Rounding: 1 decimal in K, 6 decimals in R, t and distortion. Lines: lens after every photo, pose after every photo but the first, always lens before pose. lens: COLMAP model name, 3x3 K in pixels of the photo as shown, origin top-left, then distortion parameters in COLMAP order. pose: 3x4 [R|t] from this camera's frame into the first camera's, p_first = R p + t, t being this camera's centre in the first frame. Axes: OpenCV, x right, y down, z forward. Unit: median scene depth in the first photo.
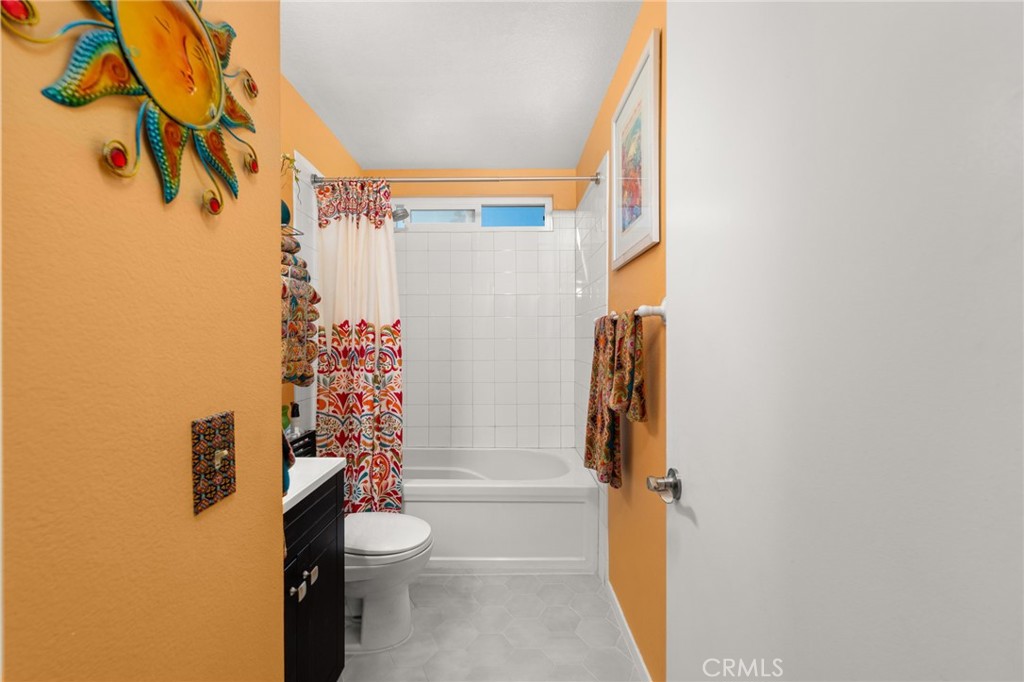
lens RADIAL K [[420.7, 0, 509.3], [0, 420.7, 343.0], [0, 0, 1]] dist [-0.011409, -0.000248]
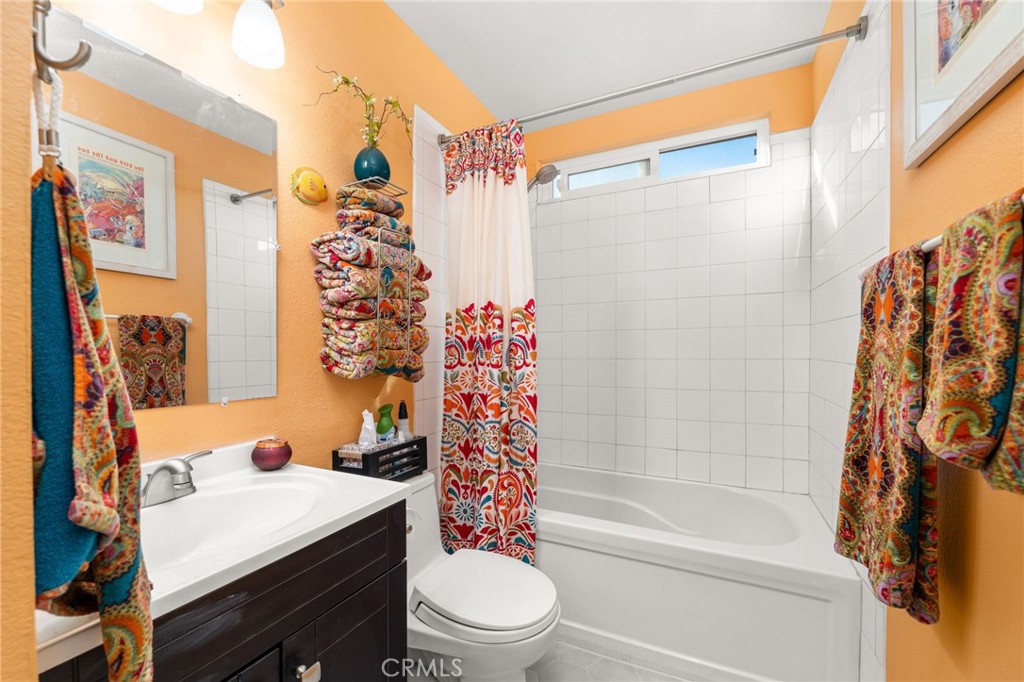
lens RADIAL K [[420.7, 0, 511.7], [0, 420.7, 354.1], [0, 0, 1]] dist [-0.011409, -0.000248]
pose [[0.898426, 0.002457, -0.439119, 0.038015], [0.000531, 0.999978, 0.006680, 0.039728], [0.439125, -0.006235, 0.898404, 0.315539]]
